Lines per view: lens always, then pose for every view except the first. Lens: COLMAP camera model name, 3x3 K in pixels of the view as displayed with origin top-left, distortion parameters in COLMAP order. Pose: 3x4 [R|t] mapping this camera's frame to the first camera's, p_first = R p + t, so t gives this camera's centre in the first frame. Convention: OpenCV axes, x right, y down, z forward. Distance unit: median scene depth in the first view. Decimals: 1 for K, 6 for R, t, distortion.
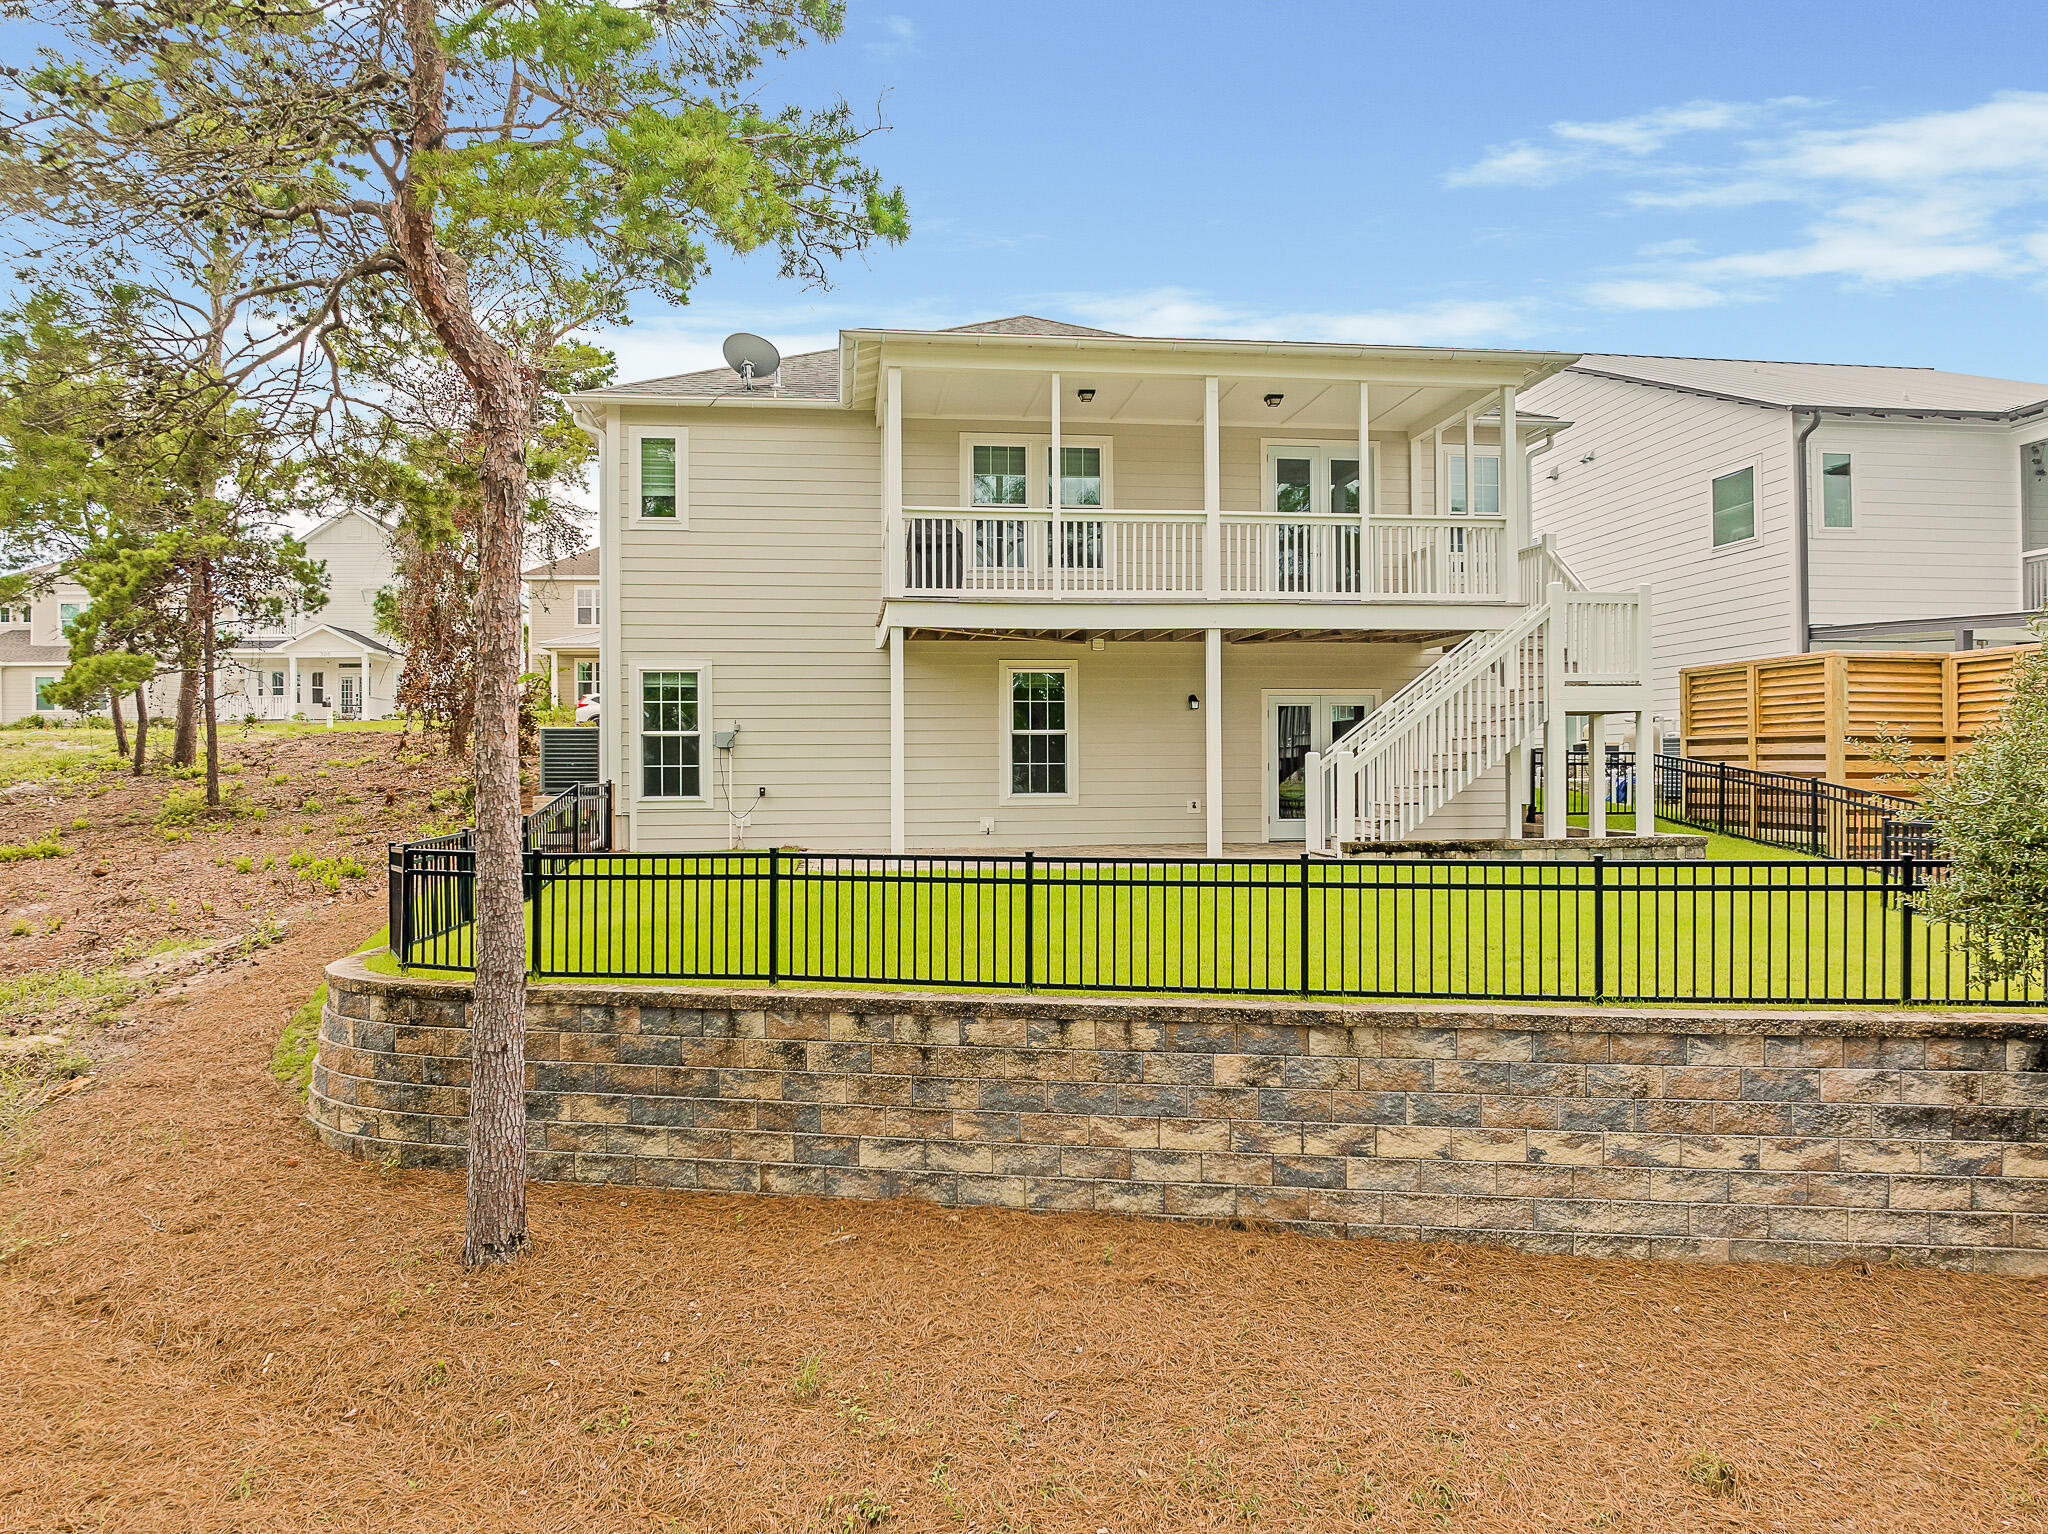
lens RADIAL K [[1423.3, 0, 1024.0], [0, 1423.3, 767.0], [0, 0, 1]] dist [-0.024743, -0.006715]
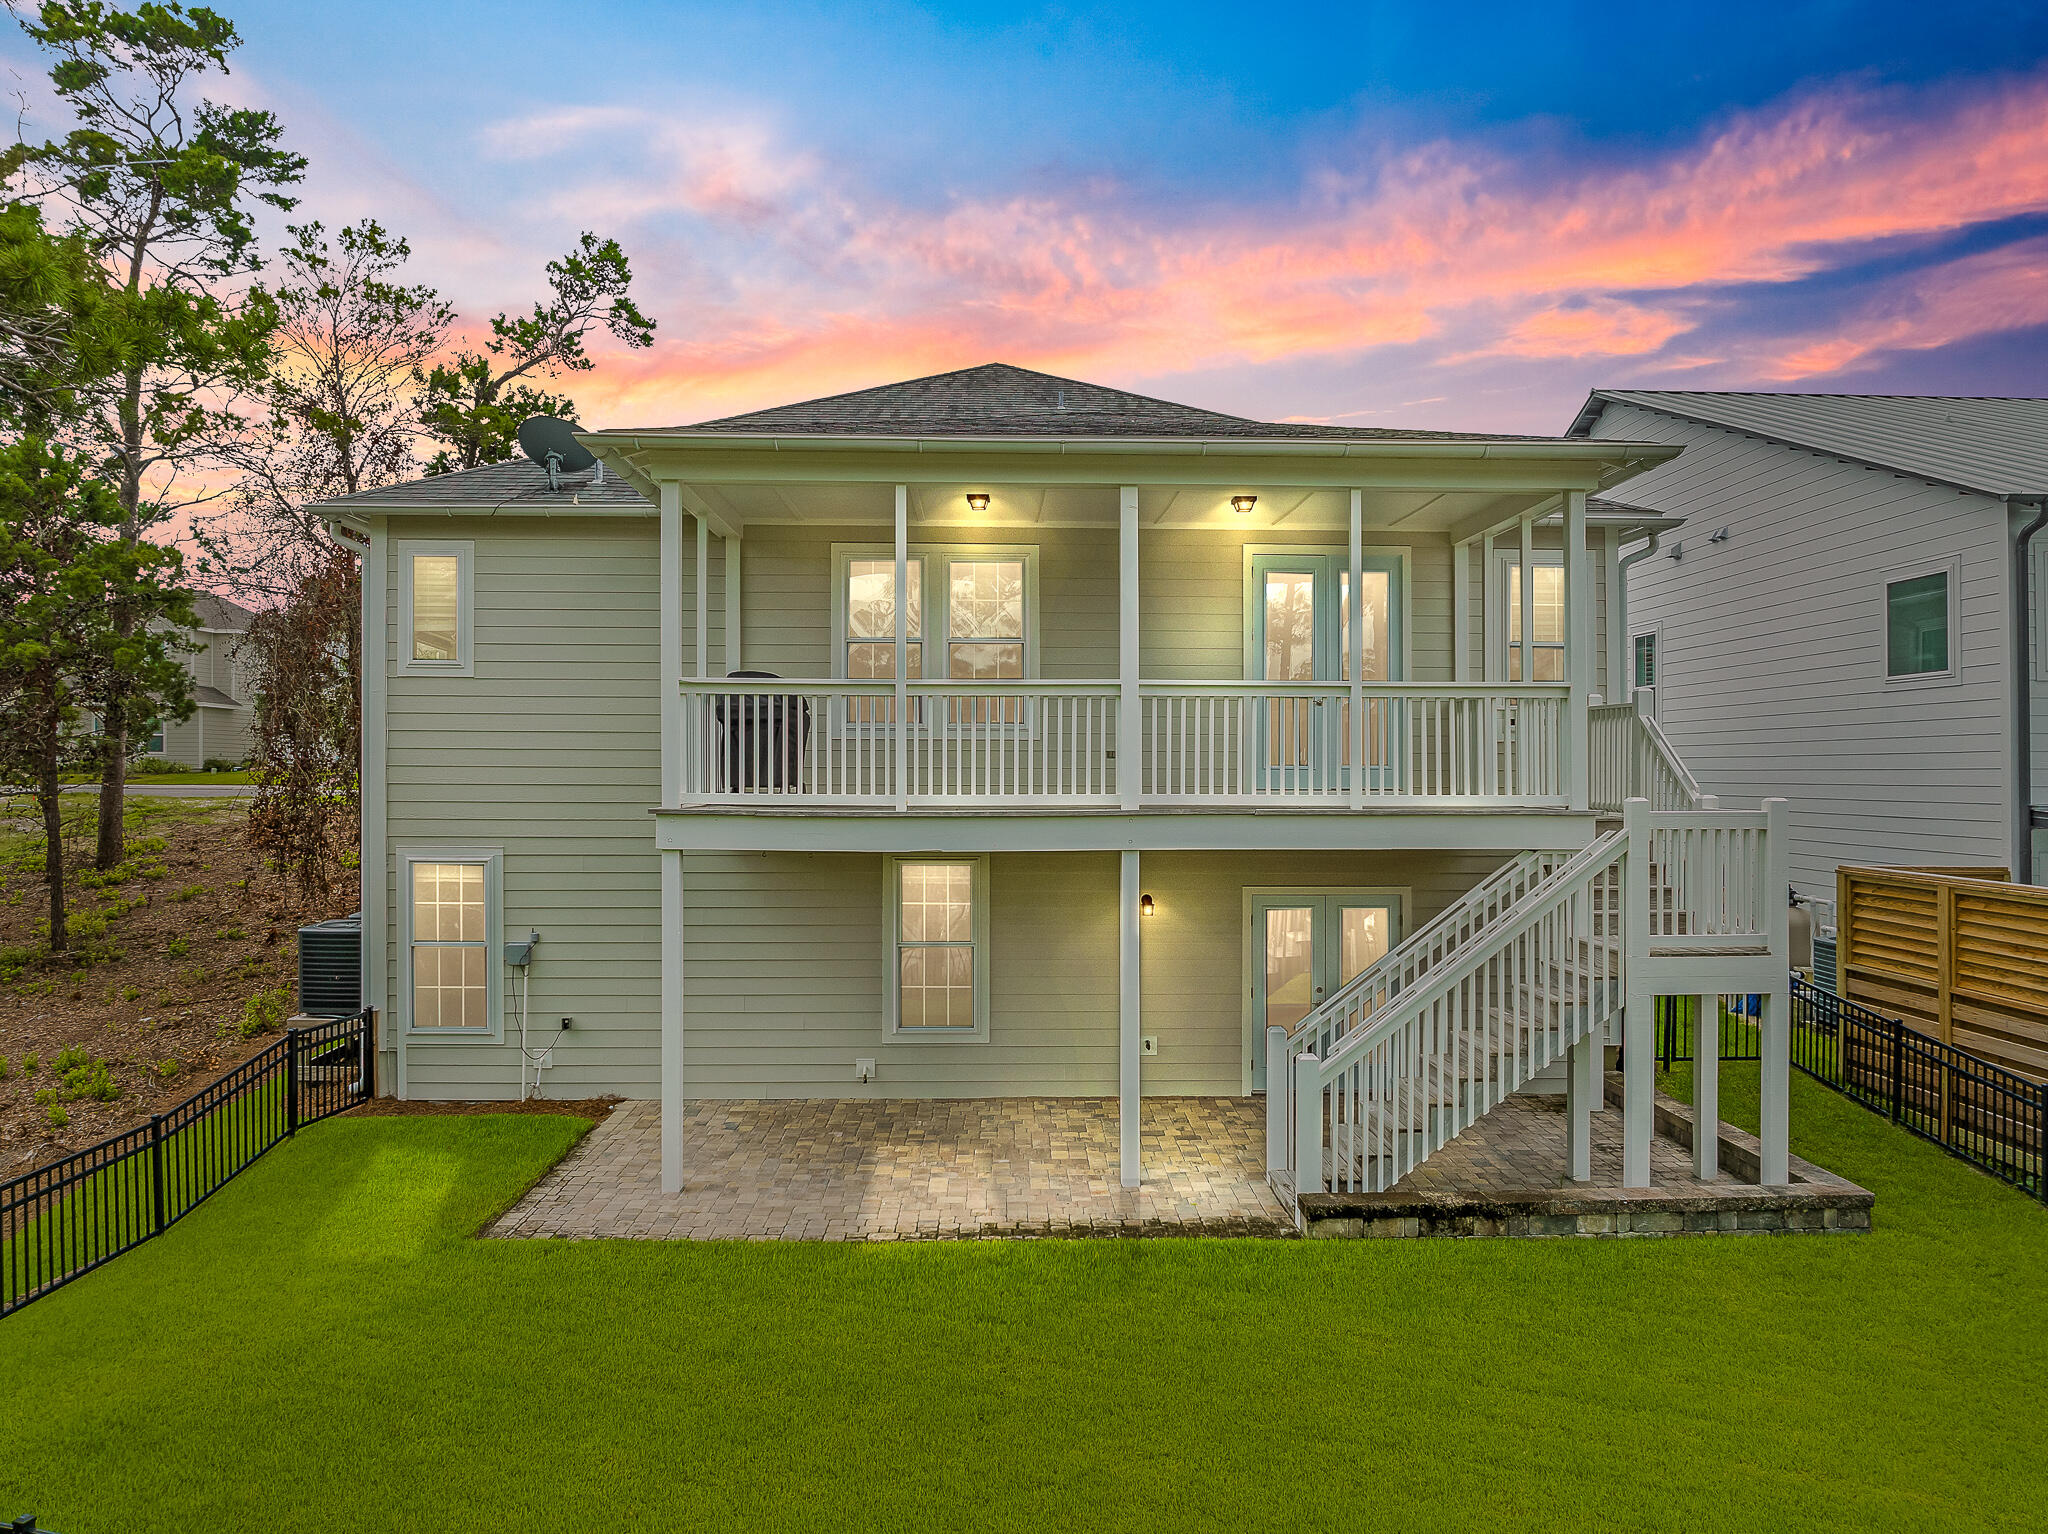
lens RADIAL K [[1418.1, 0, 1038.0], [0, 1418.1, 758.6], [0, 0, 1]] dist [-0.020968, 0.003149]
pose [[0.996104, 0.007769, -0.087840, 0.147011], [-0.008122, 0.999960, -0.003657, -0.137731], [0.087808, 0.004356, 0.996128, 0.304666]]
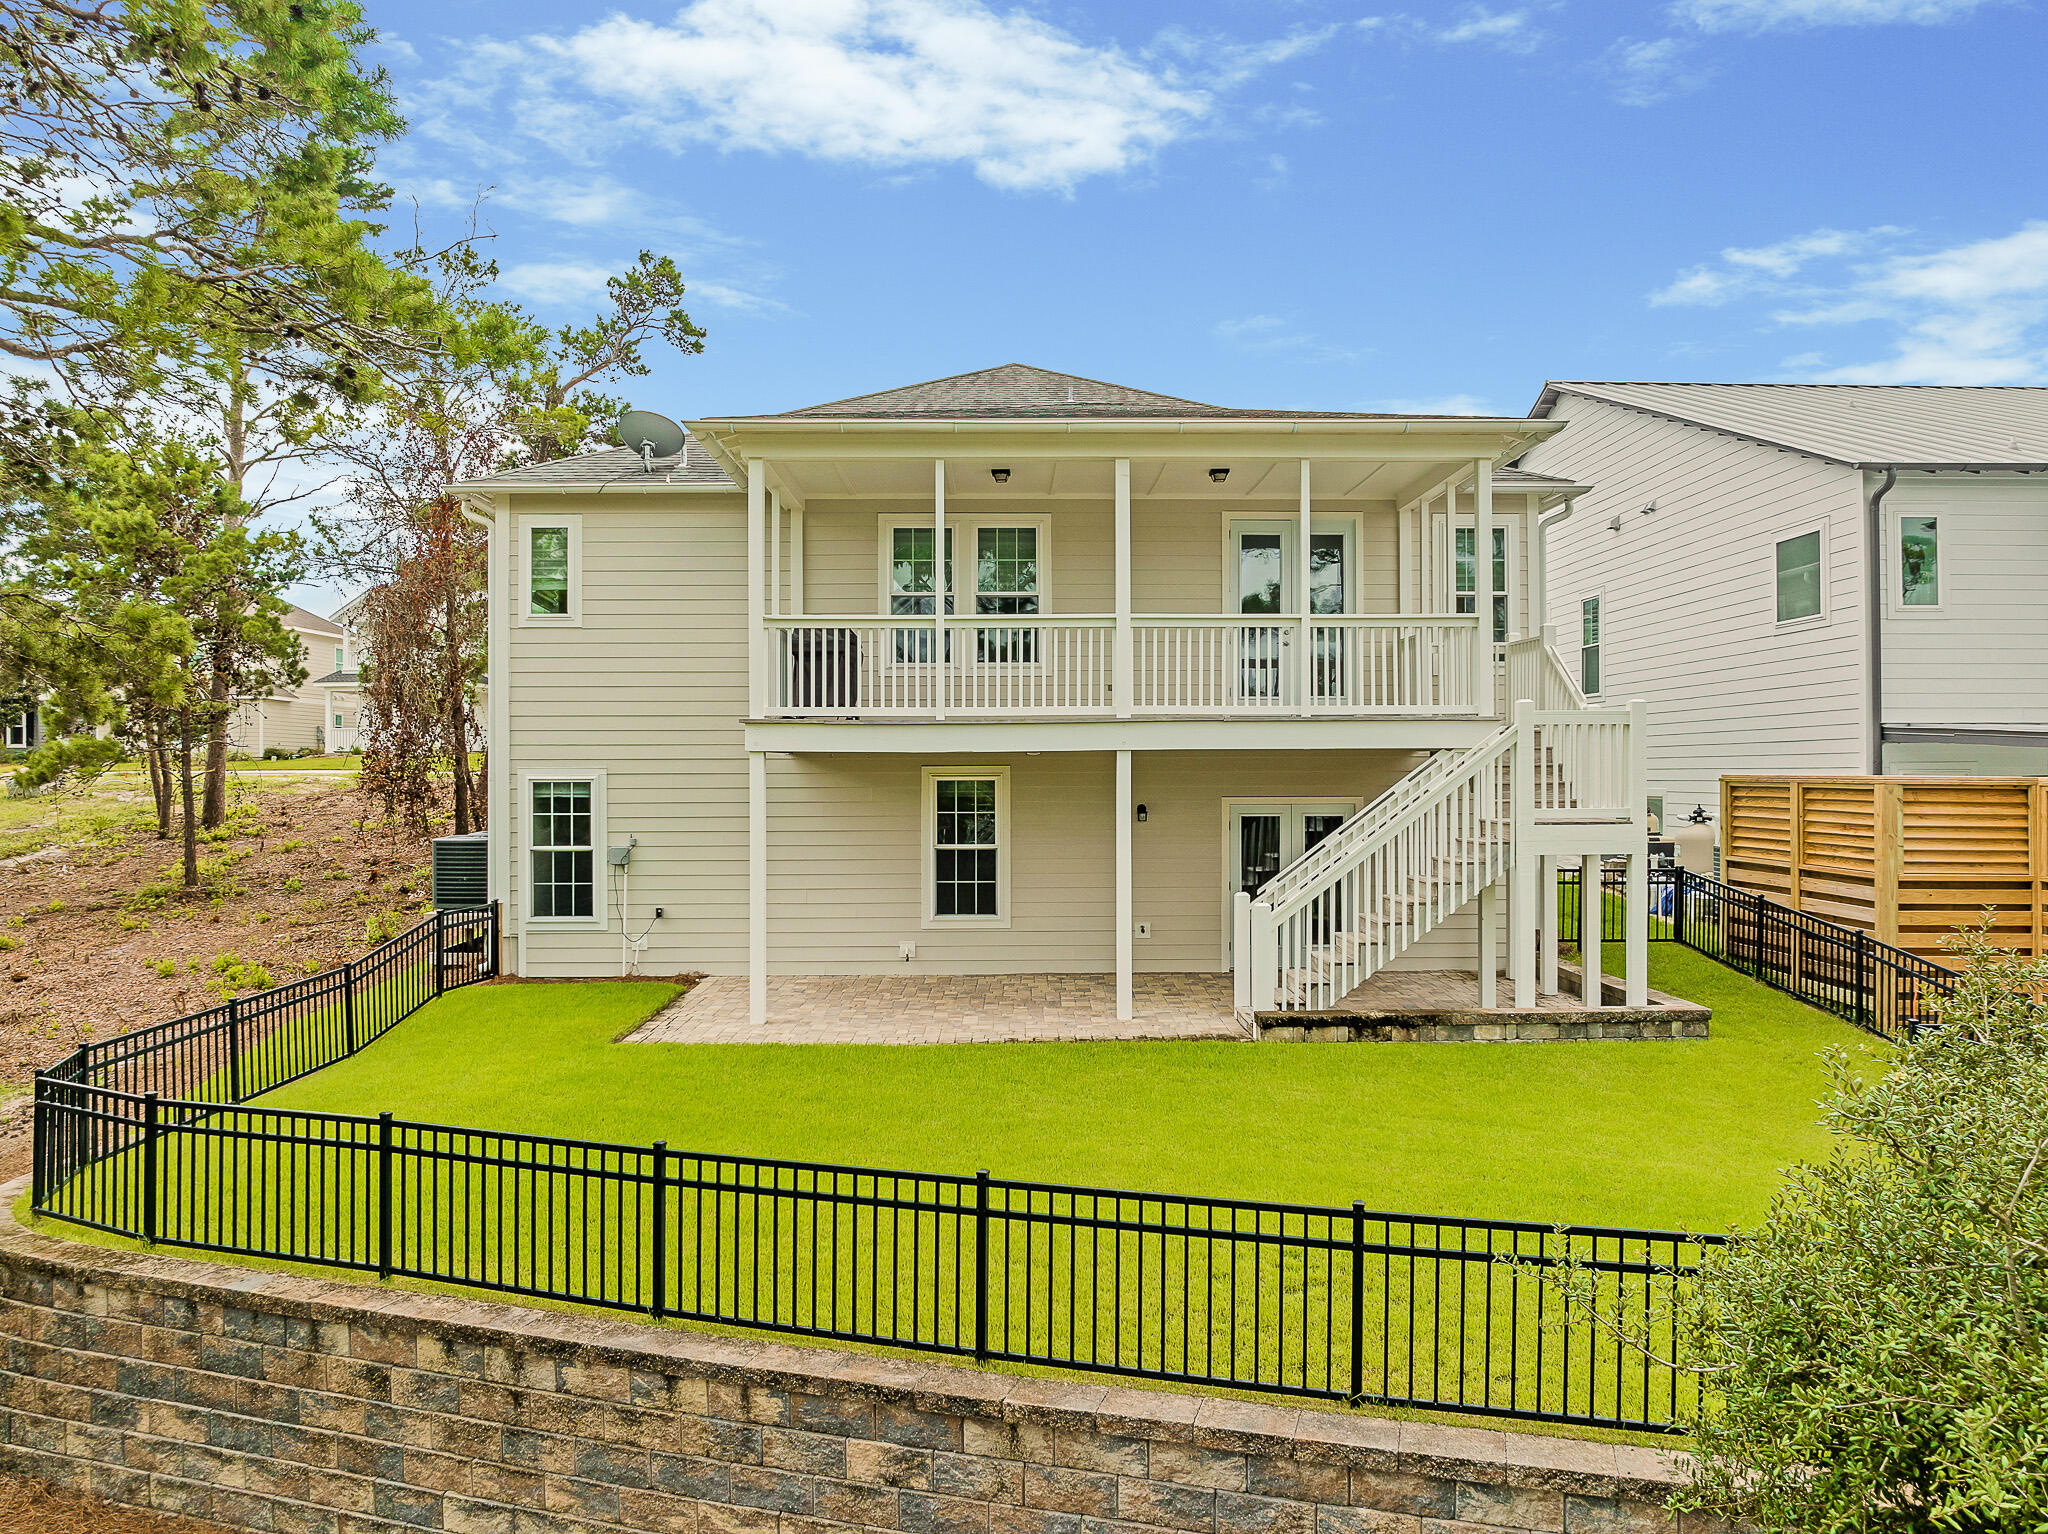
lens RADIAL K [[1416.4, 0, 1024.0], [0, 1416.4, 767.0], [0, 0, 1]] dist [-0.028577, -0.002999]
pose [[0.993875, 0.002925, -0.110467, 0.166590], [-0.002989, 0.999995, -0.000411, -0.085528], [0.110465, 0.000739, 0.993880, 0.137431]]
